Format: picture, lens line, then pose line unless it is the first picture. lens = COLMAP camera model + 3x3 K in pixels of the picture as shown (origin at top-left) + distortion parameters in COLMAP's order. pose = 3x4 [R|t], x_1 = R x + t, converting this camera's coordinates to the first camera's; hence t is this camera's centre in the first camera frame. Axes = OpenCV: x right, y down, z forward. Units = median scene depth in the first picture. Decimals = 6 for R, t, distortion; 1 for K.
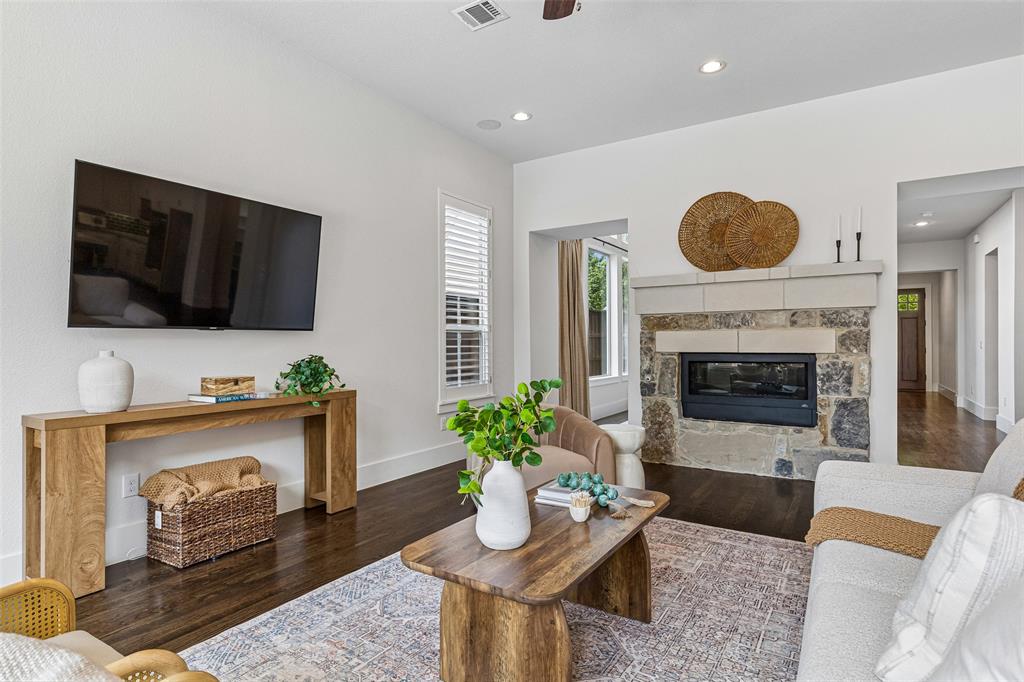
lens RADIAL K [[532.3, 0, 514.7], [0, 532.3, 340.0], [0, 0, 1]] dist [0.004205, 0.000201]
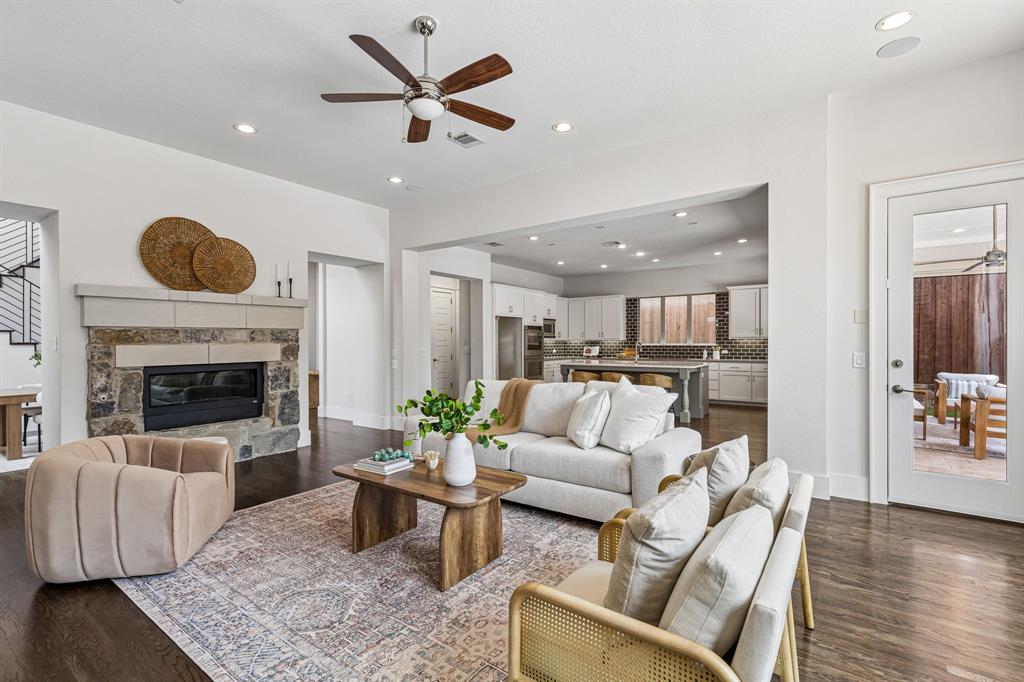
lens RADIAL K [[469.6, 0, 505.3], [0, 469.6, 339.8], [0, 0, 1]] dist [0.009303, -0.001471]
pose [[0.071955, 0.003127, 0.997403, -0.581297], [0.005122, 0.999981, -0.003505, -0.022548], [-0.997395, 0.005361, 0.071938, 0.297721]]
